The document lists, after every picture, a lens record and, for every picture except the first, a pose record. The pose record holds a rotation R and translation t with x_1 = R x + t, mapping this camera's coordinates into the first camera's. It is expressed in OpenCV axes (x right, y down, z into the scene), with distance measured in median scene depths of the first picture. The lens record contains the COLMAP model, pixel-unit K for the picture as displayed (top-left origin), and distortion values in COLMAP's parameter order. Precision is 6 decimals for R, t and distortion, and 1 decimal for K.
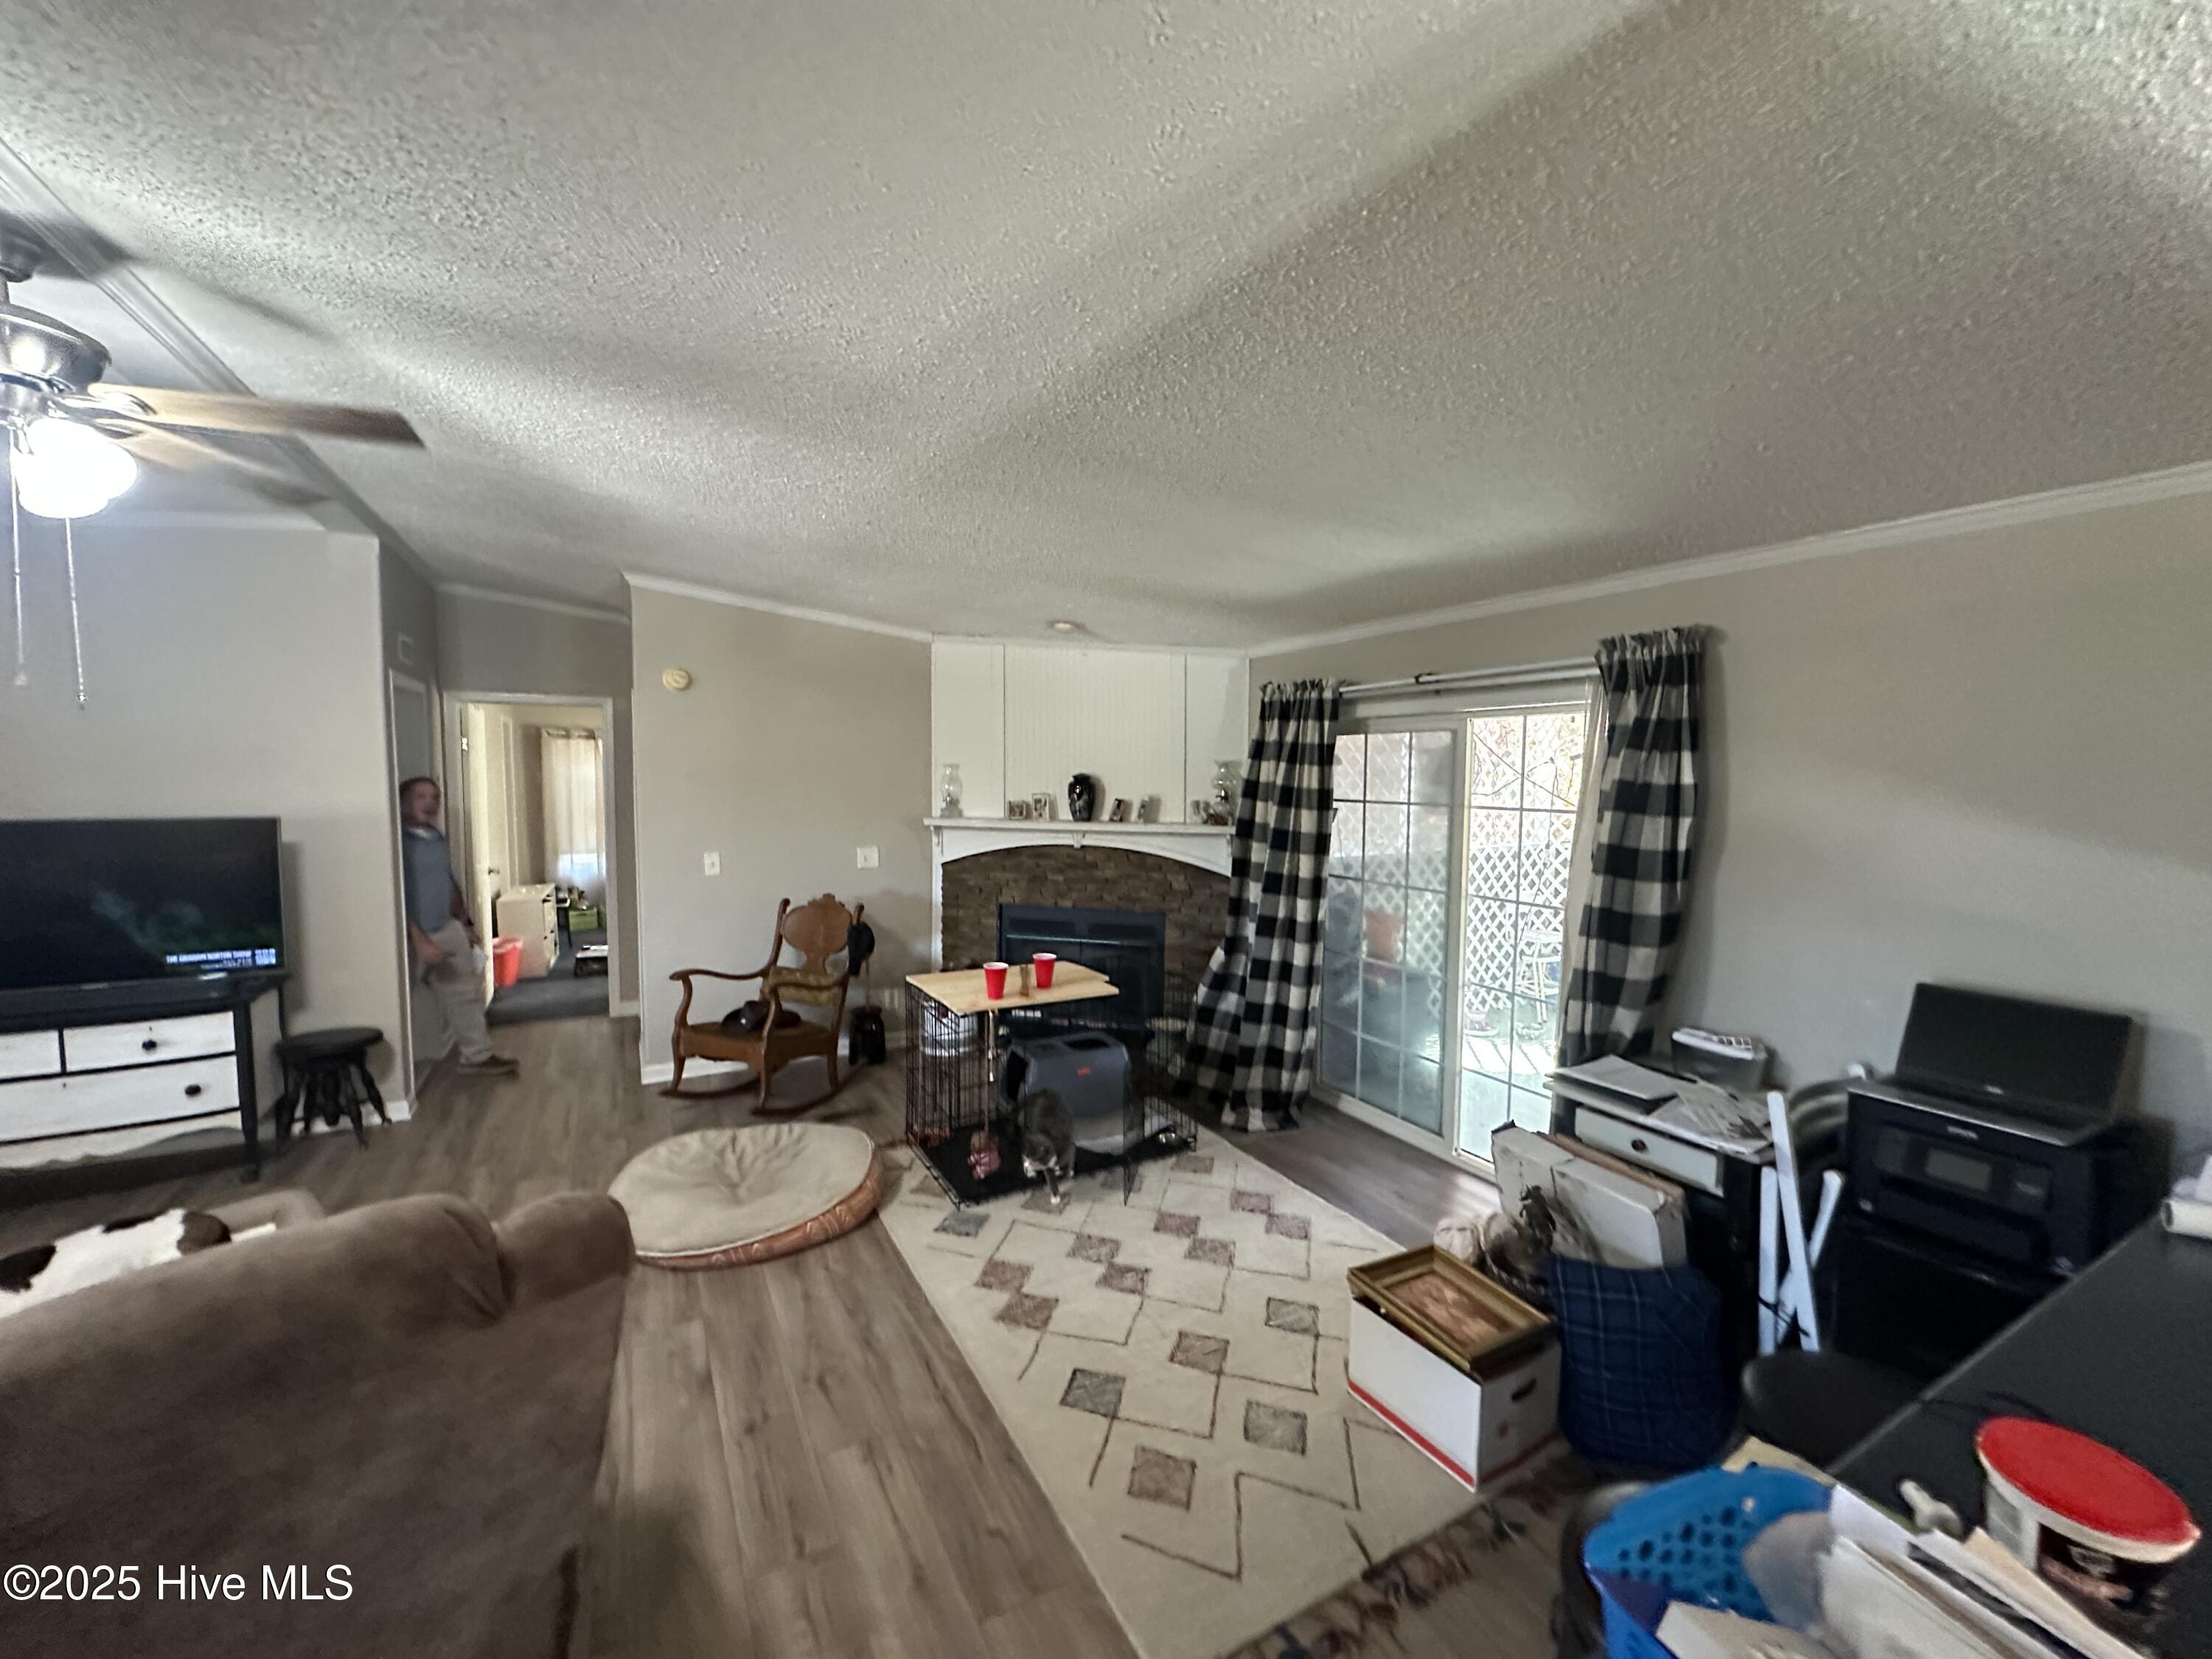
lens RADIAL K [[882.1, 0, 1105.1], [0, 882.1, 831.0], [0, 0, 1]] dist [-0.005944, 0.001551]
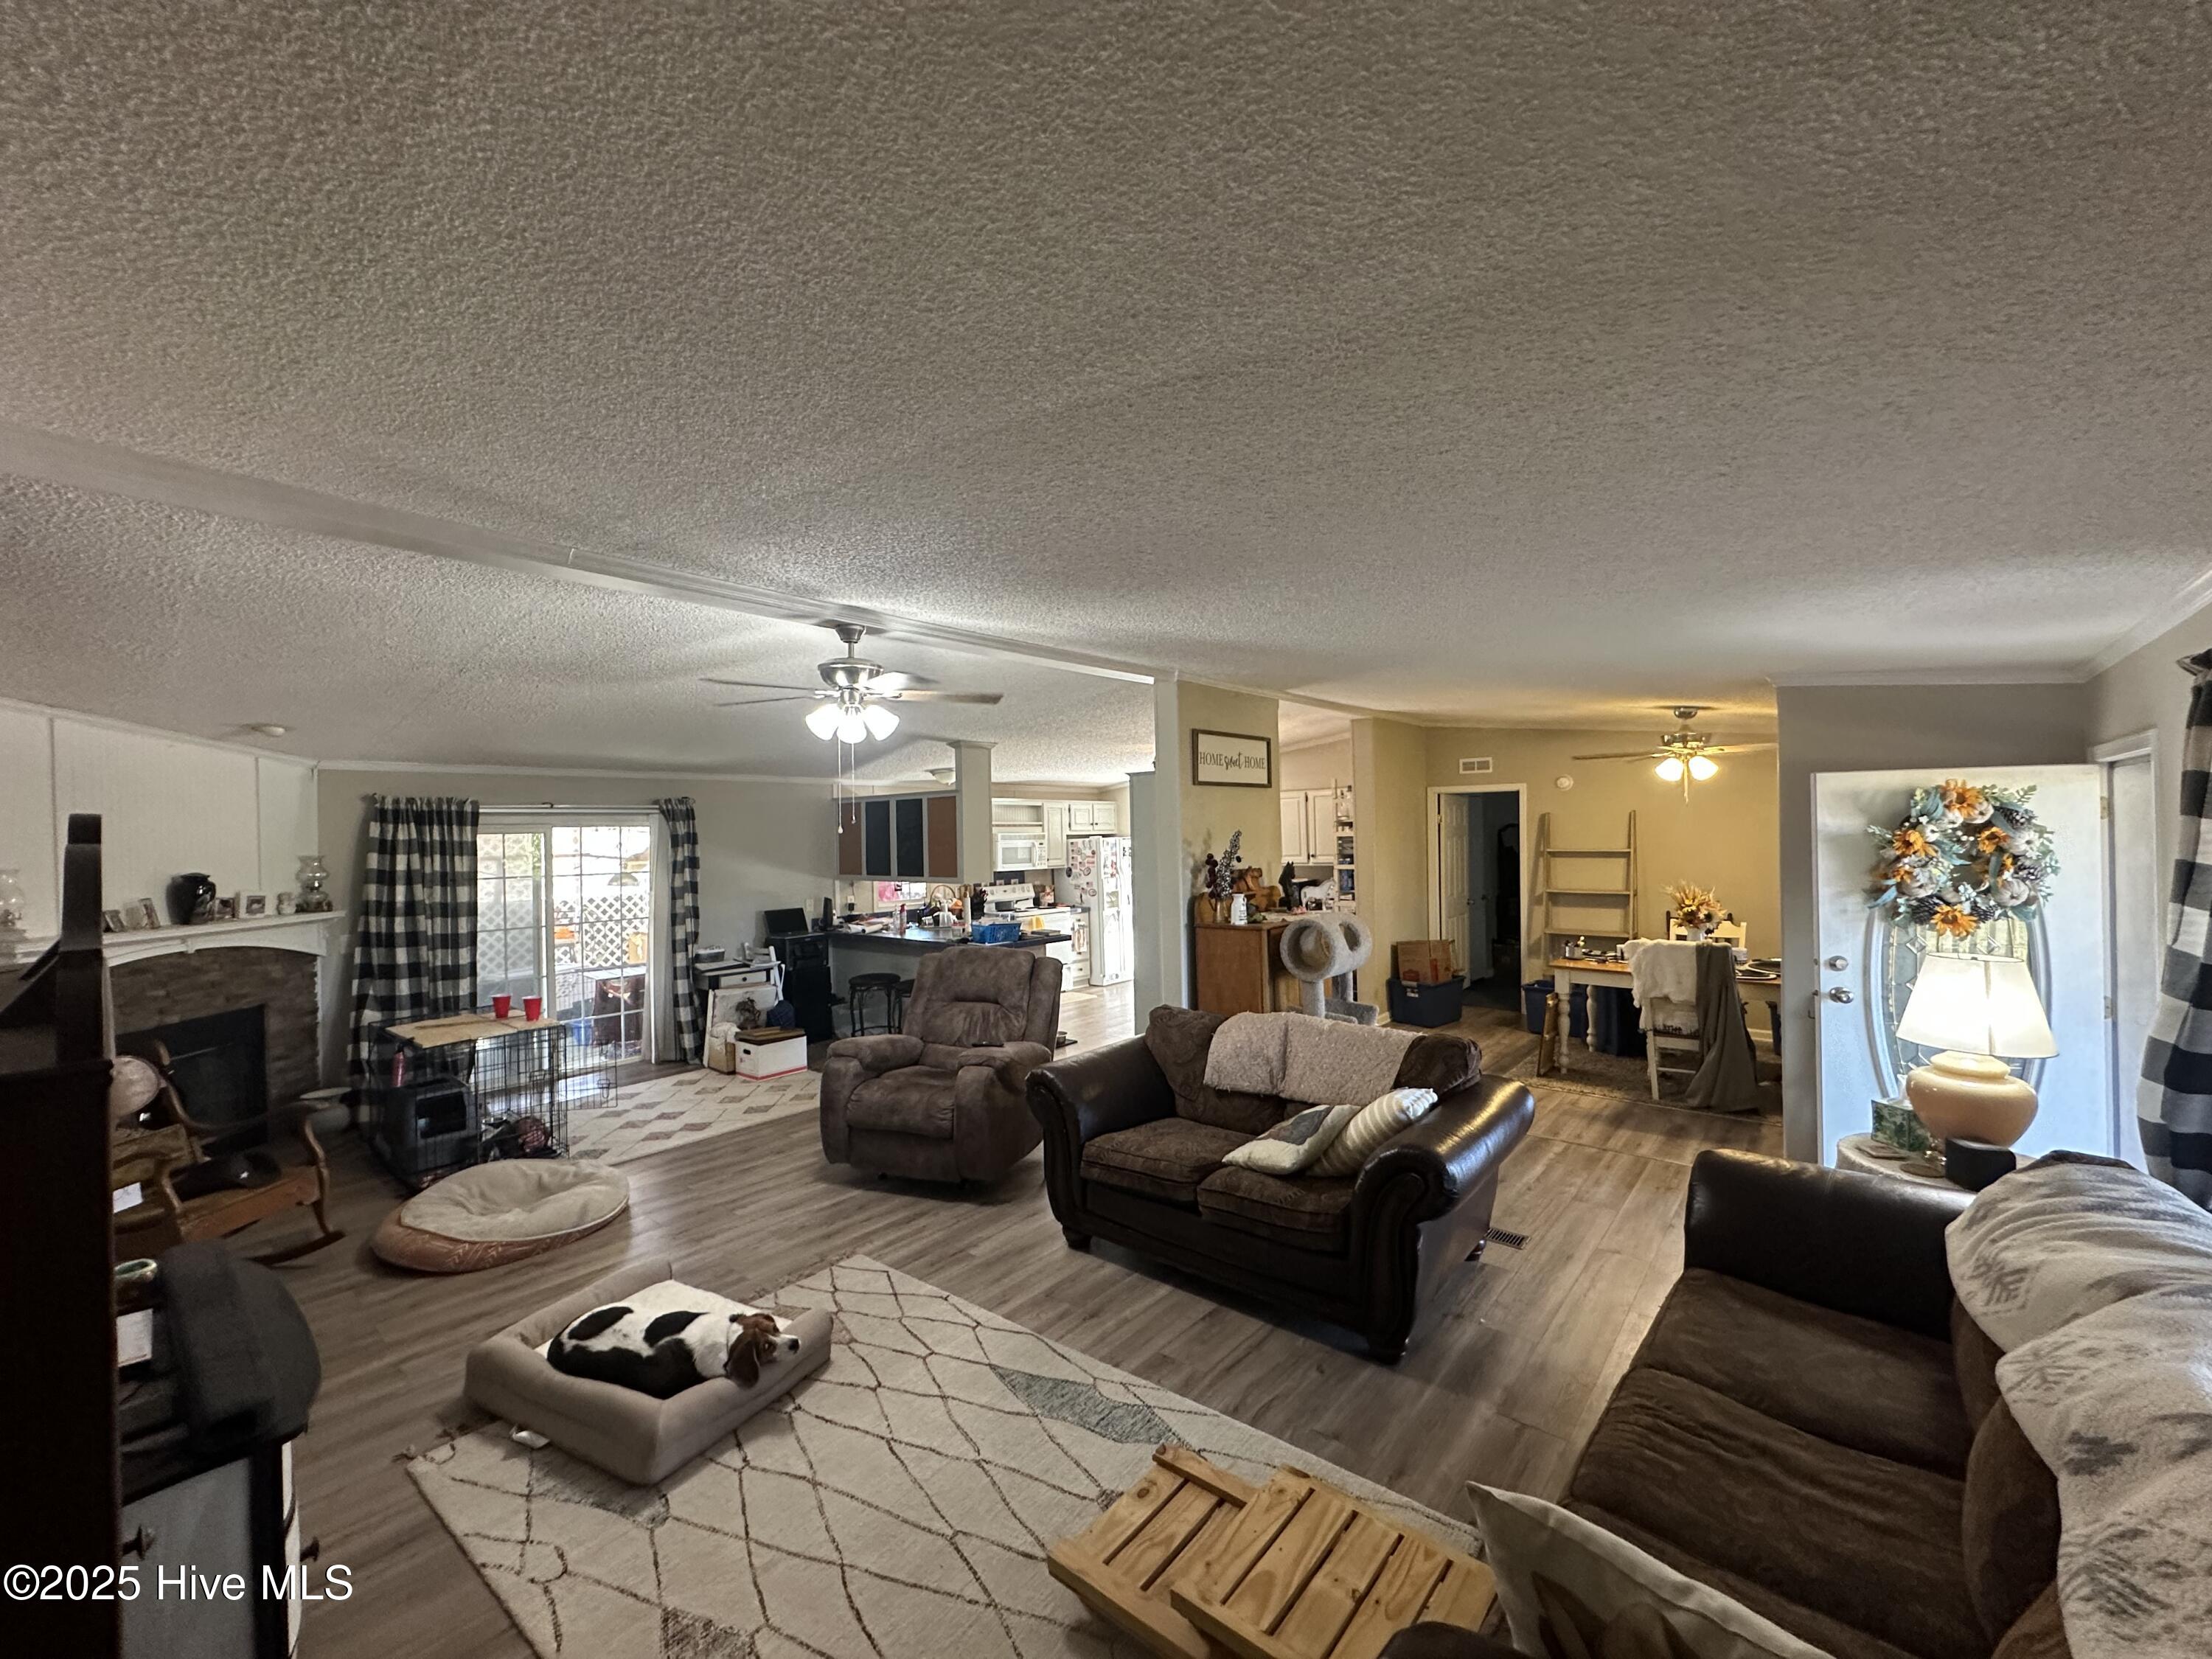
lens RADIAL K [[882.1, 0, 1105.9], [0, 882.1, 827.0], [0, 0, 1]] dist [-0.005944, 0.001551]
pose [[-0.352825, 0.007963, 0.935655, -1.513964], [0.084745, 0.996126, 0.023478, -0.065910], [-0.931844, 0.087576, -0.352134, 0.514483]]
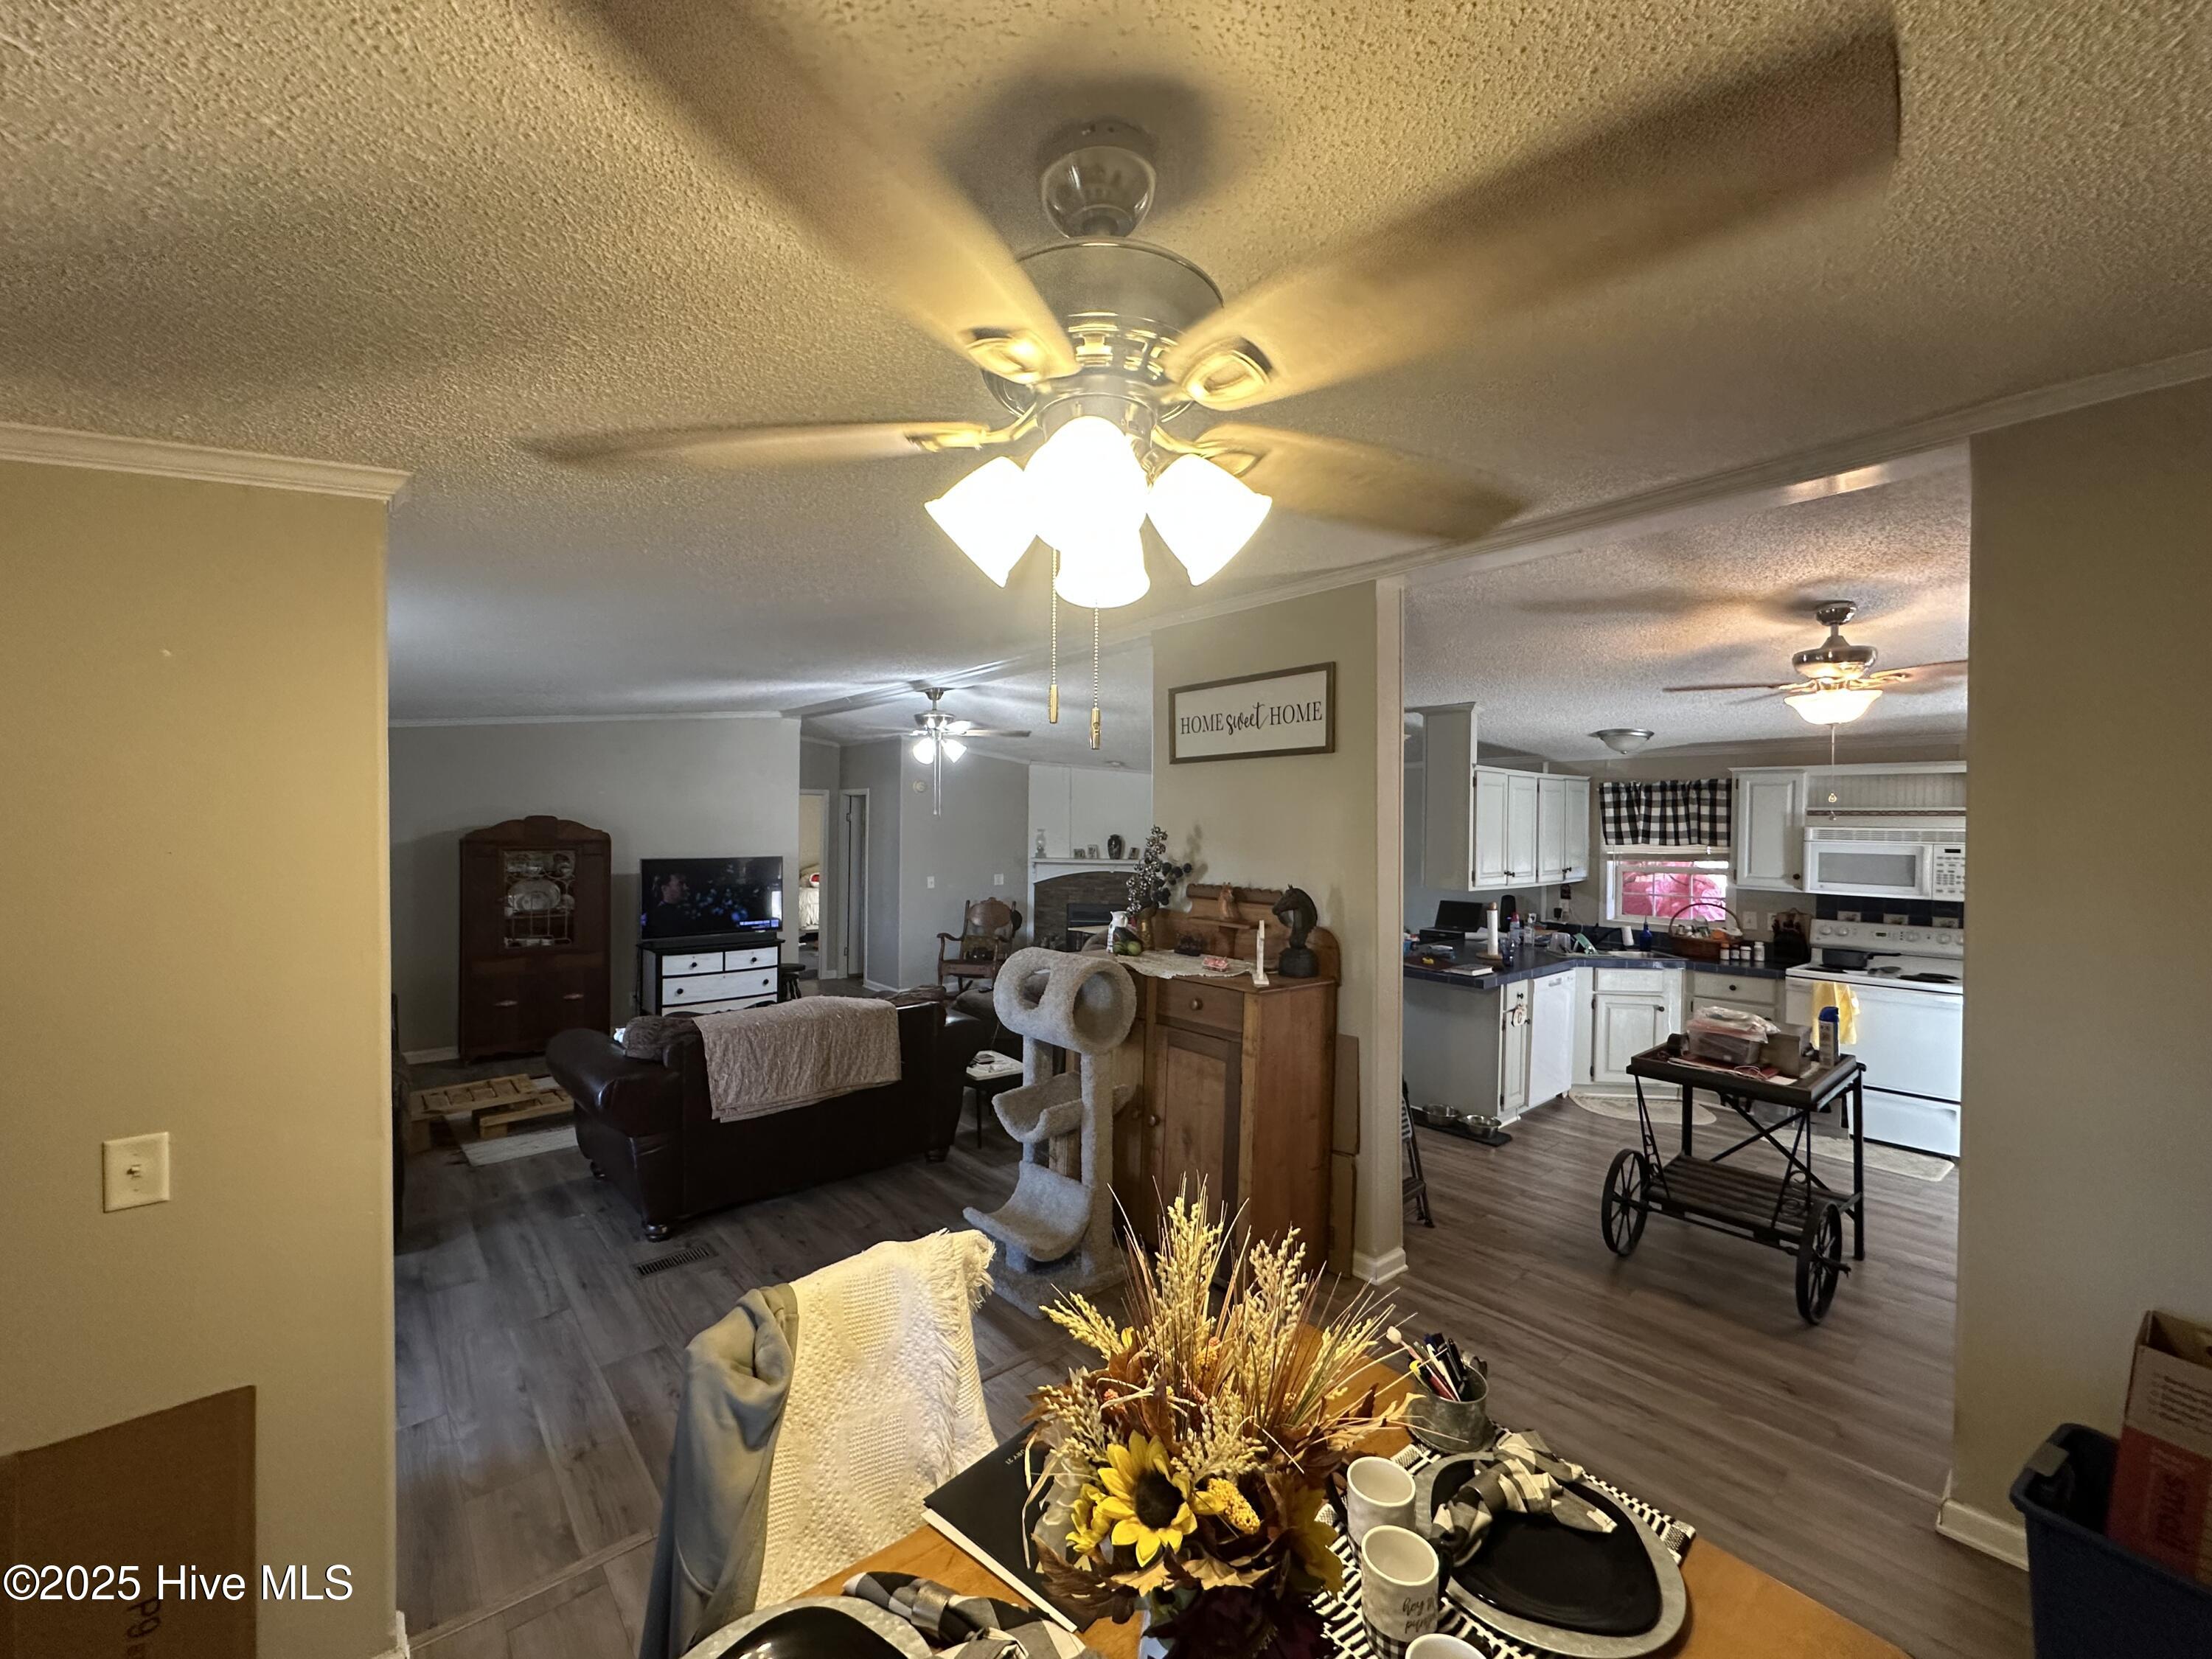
lens RADIAL K [[882.1, 0, 1106.2], [0, 882.1, 837.9], [0, 0, 1]] dist [-0.005944, 0.001551]
pose [[0.977060, -0.001265, 0.212961, -0.561374], [0.012544, 0.998588, -0.051622, 0.051568], [-0.212595, 0.053109, 0.975696, -1.097319]]
